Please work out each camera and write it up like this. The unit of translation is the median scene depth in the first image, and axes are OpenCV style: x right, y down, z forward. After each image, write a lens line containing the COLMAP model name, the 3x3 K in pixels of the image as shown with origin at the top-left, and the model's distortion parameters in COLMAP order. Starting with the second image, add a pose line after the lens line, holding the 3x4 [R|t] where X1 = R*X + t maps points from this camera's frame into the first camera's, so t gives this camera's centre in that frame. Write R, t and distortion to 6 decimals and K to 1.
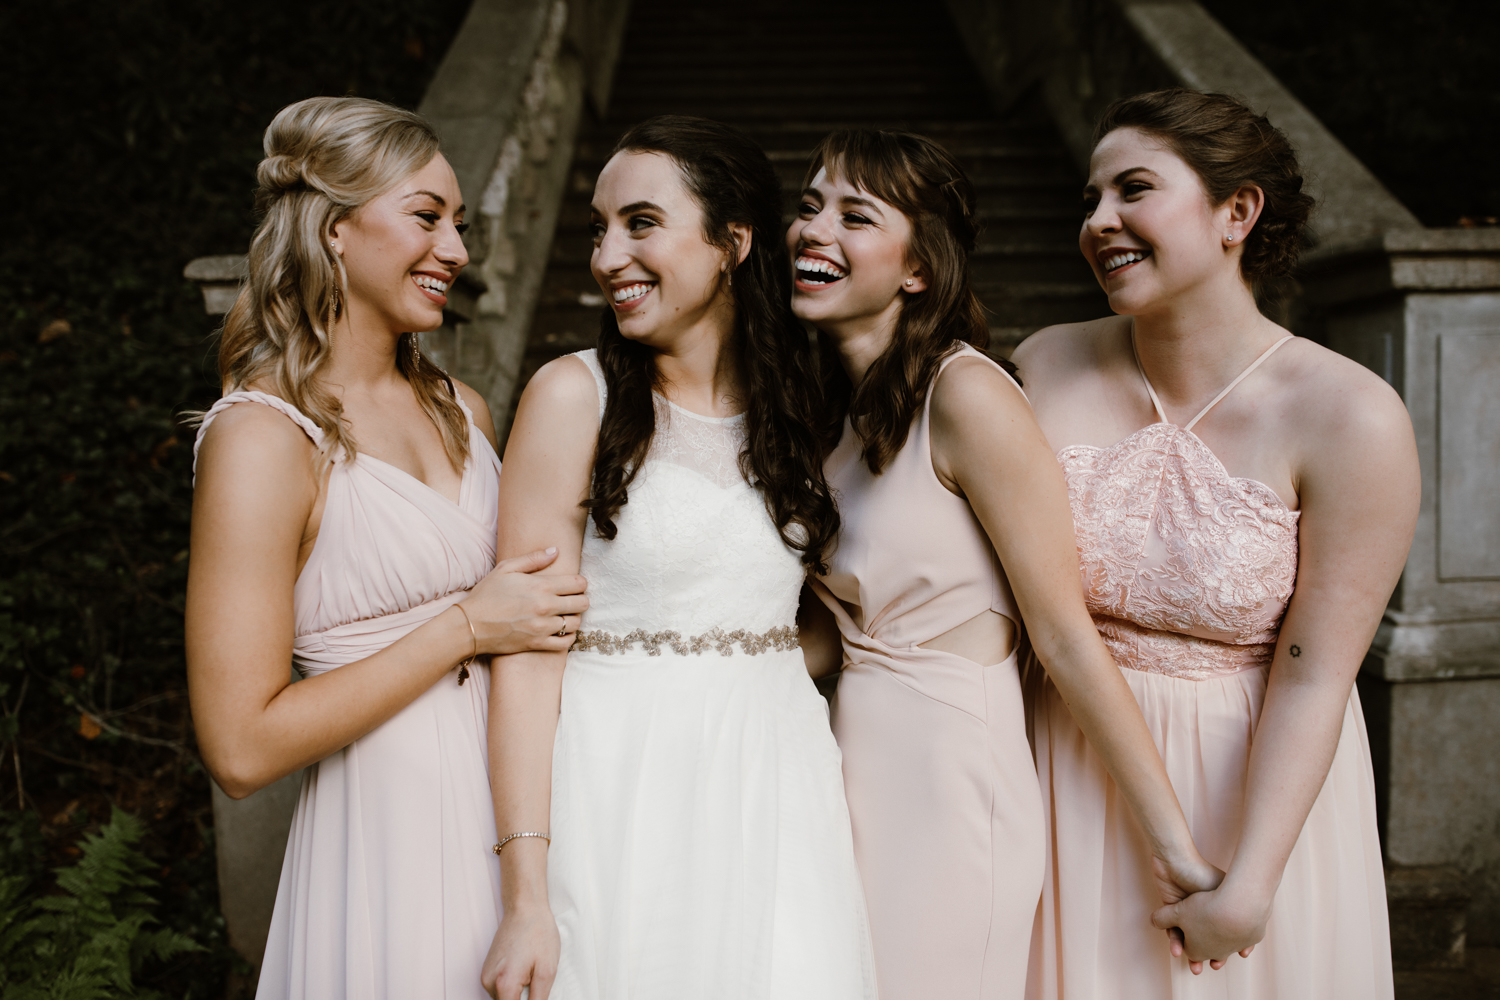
lens RADIAL K [[1443.2, 0, 750.0], [0, 1443.2, 500.0], [0, 0, 1]] dist [0.014603, -0.004510]
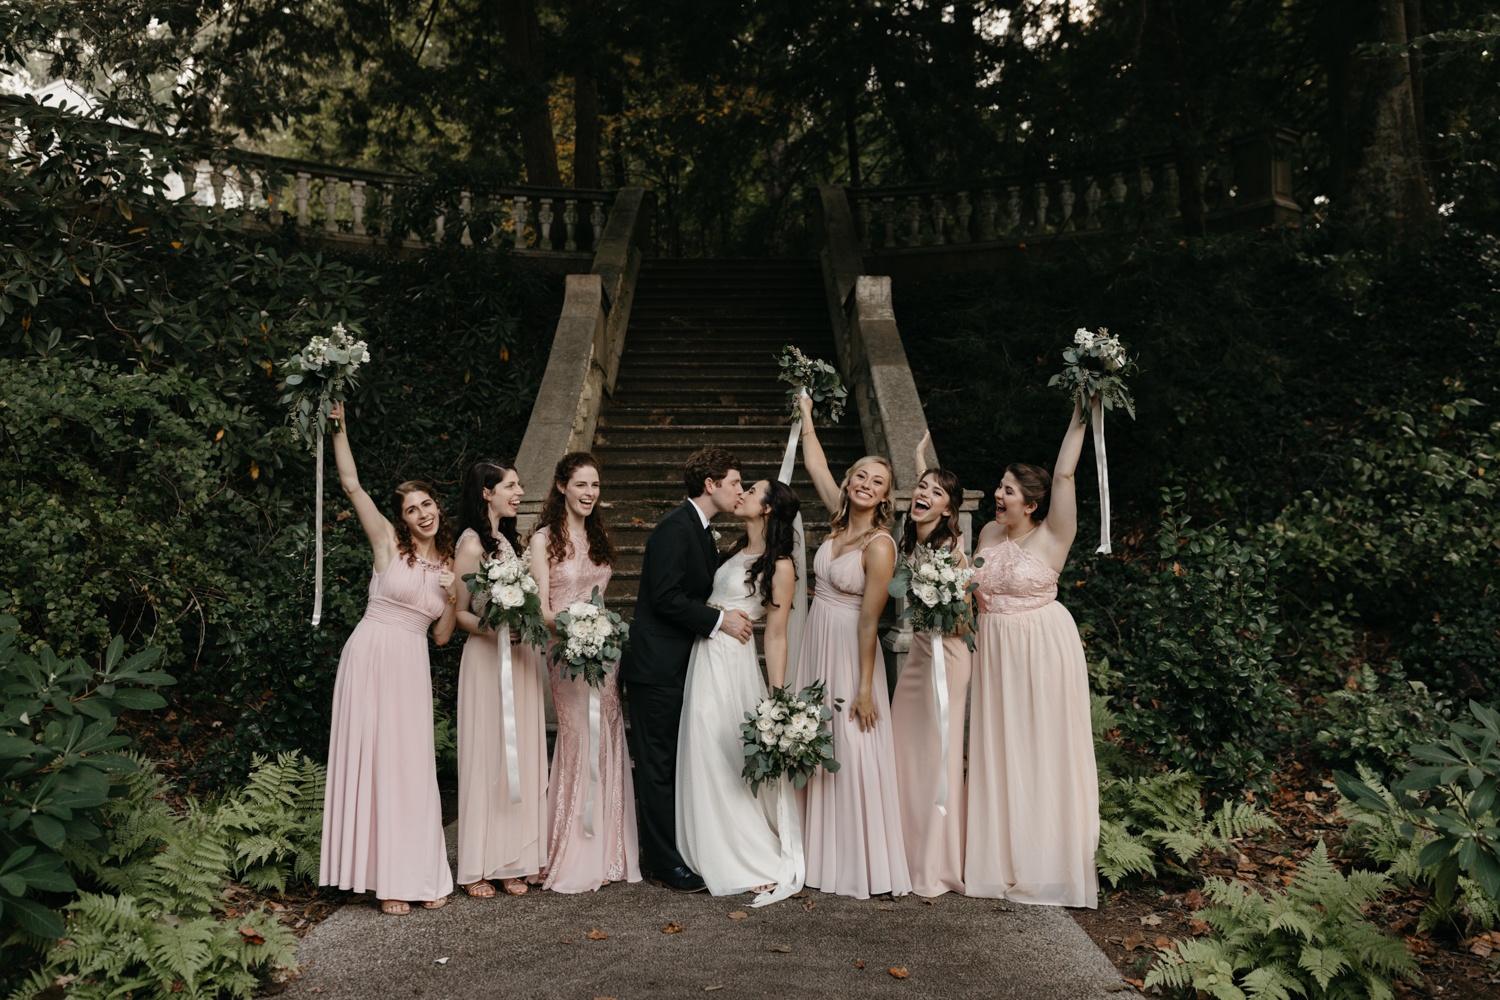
lens RADIAL K [[1443.2, 0, 750.0], [0, 1443.2, 500.0], [0, 0, 1]] dist [0.014603, -0.004510]
pose [[0.999846, 0.017162, 0.003709, 0.121285], [-0.016546, 0.991631, -0.128037, 0.158114], [-0.005875, 0.127956, 0.991762, -1.438448]]
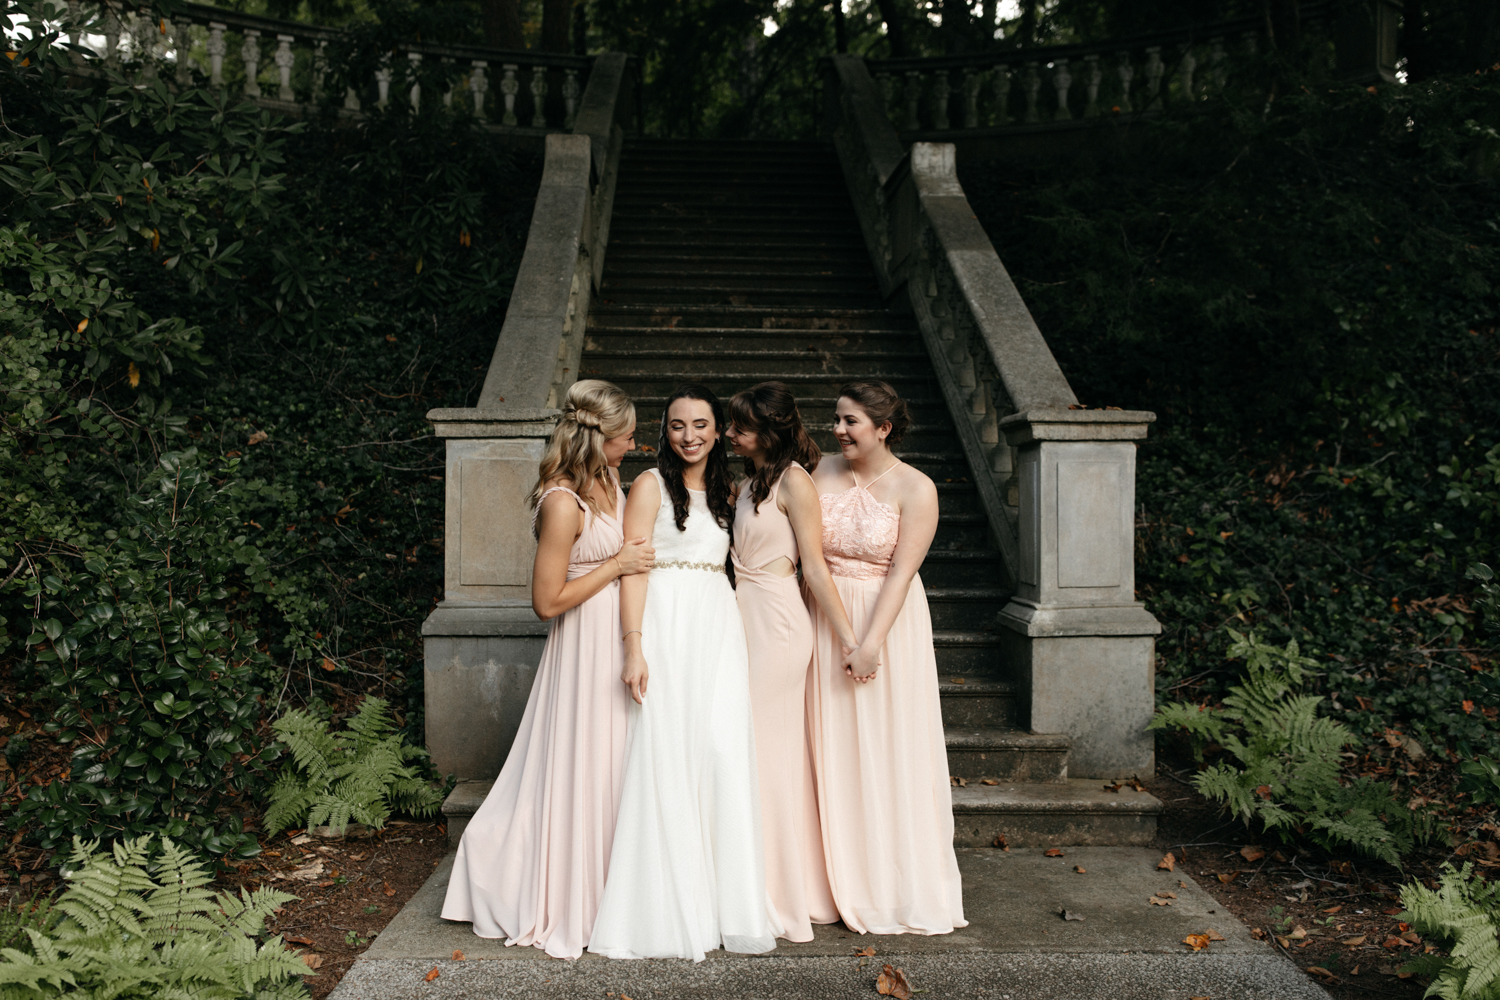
lens RADIAL K [[1443.2, 0, 750.0], [0, 1443.2, 500.0], [0, 0, 1]] dist [0.014603, -0.004510]
pose [[0.998805, 0.024782, 0.042131, -0.023285], [-0.021464, 0.996765, -0.077456, 0.081360], [-0.043914, 0.076459, 0.996105, -0.781130]]
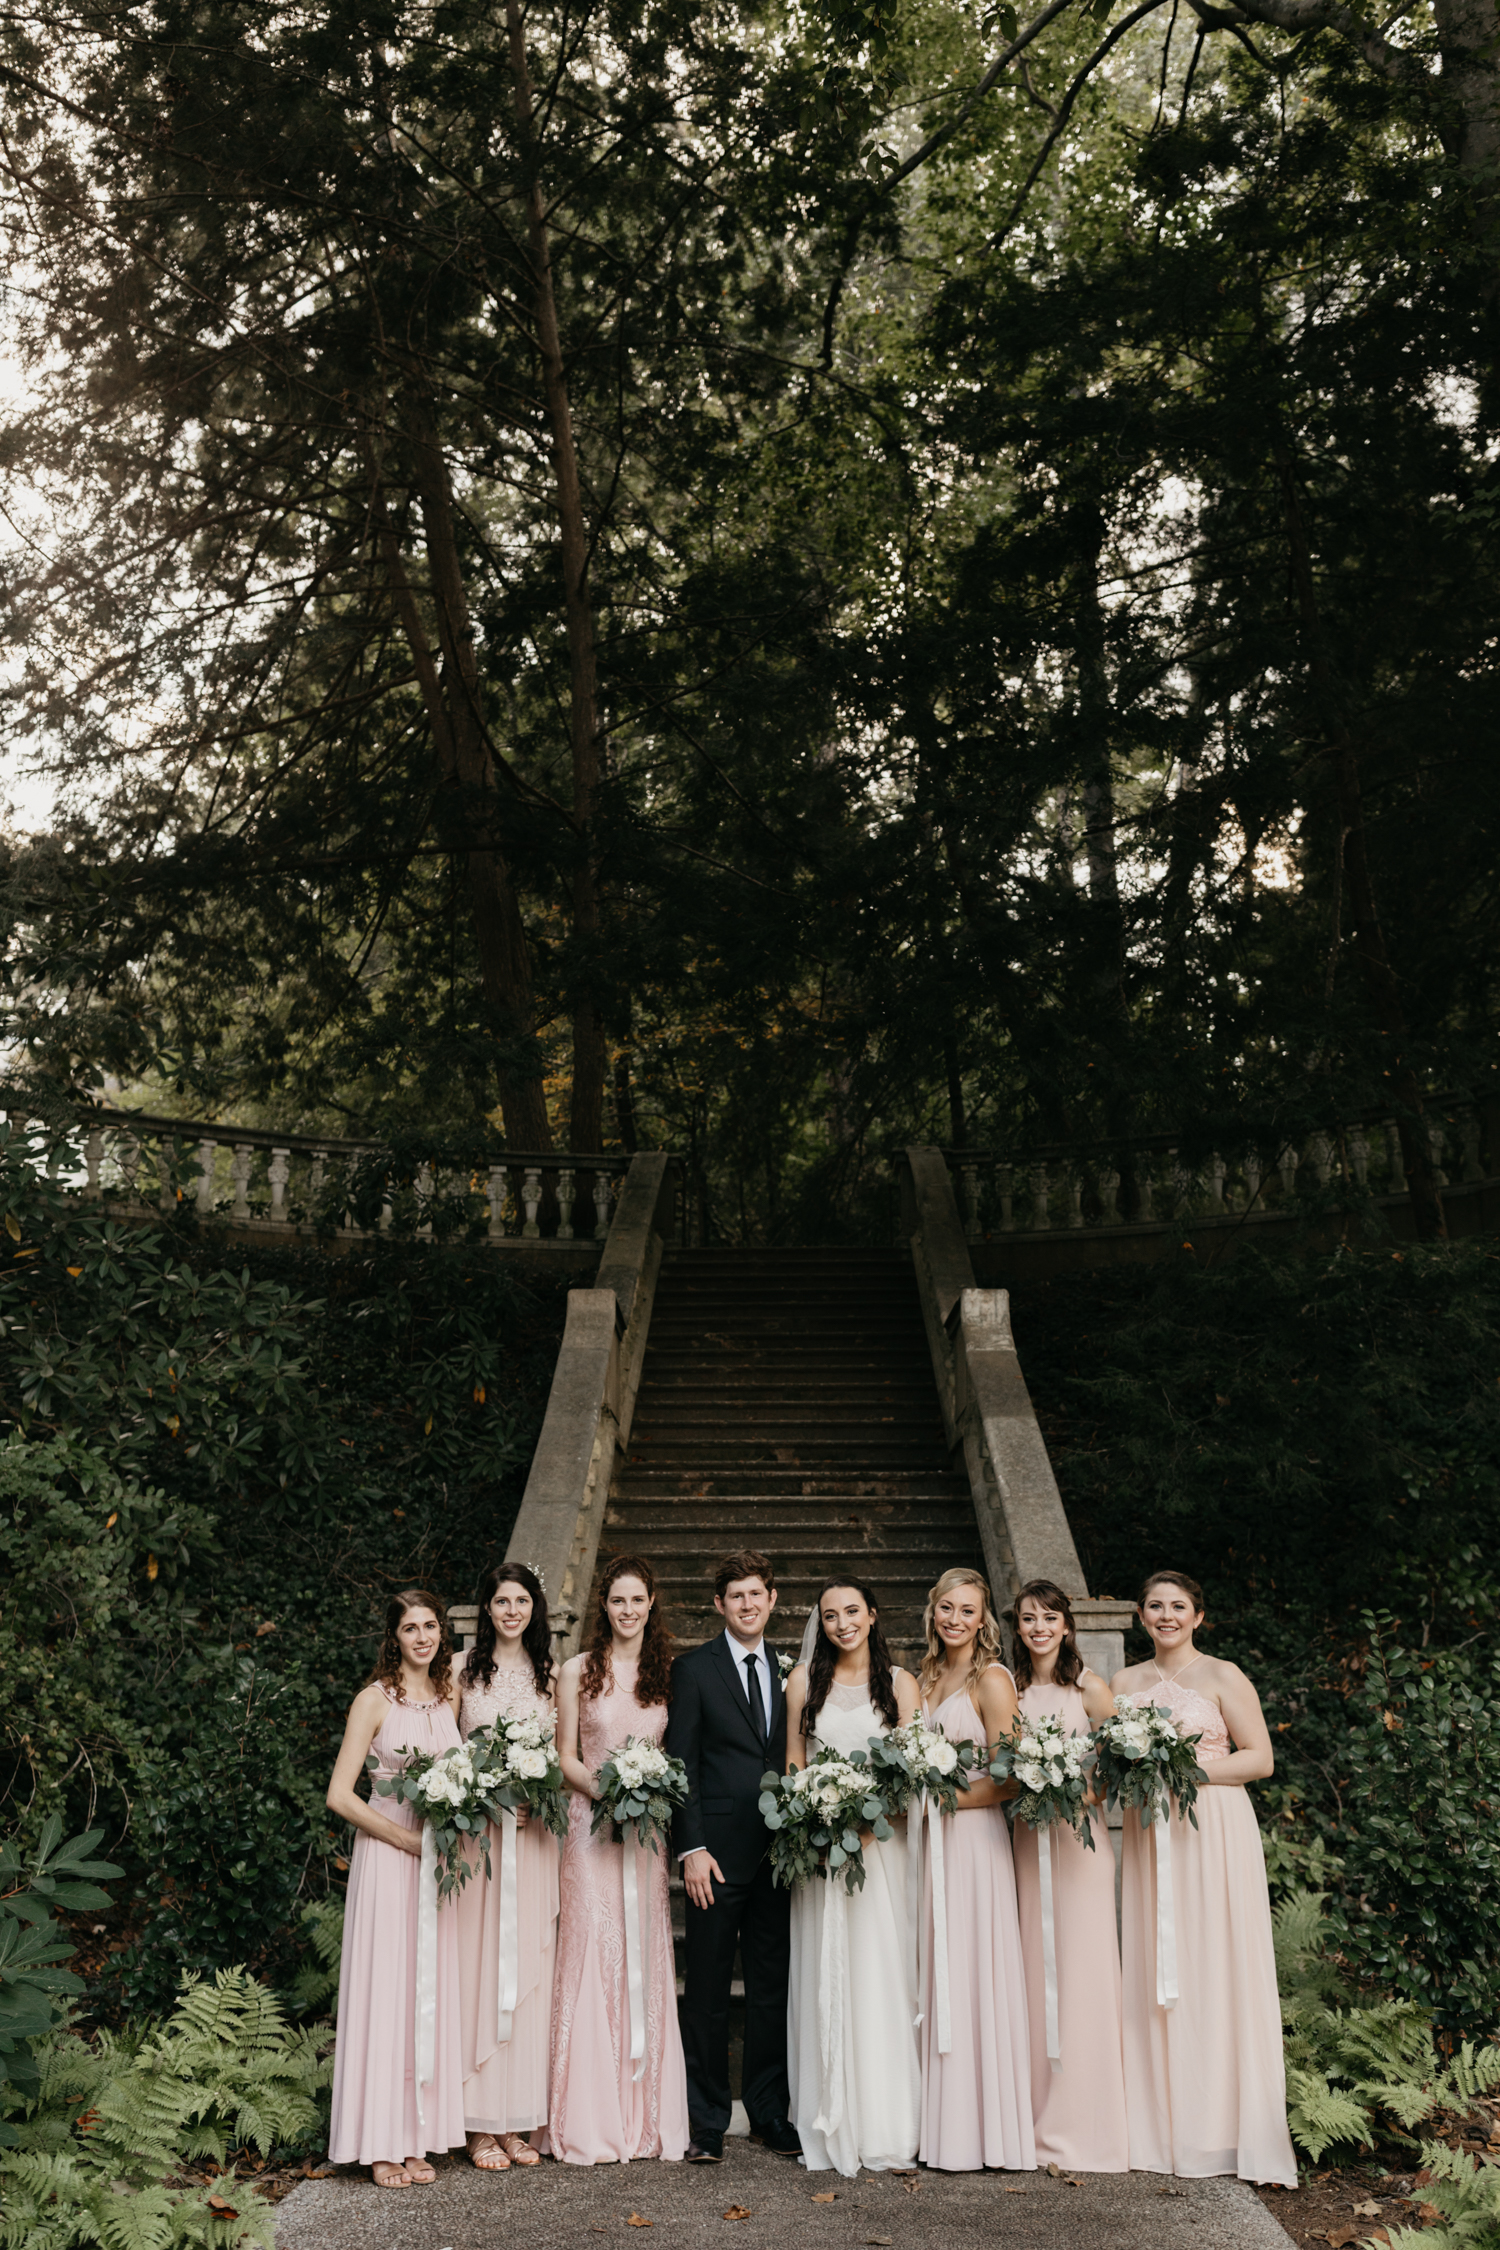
lens RADIAL K [[2164.8, 0, 741.6], [0, 2164.8, 1128.3], [0, 0, 1]] dist [0.014603, -0.004510]
pose [[0.999521, 0.010609, -0.029058, 0.100866], [-0.019414, 0.946462, -0.322231, 0.148806], [0.024084, 0.322640, 0.946215, -1.778617]]
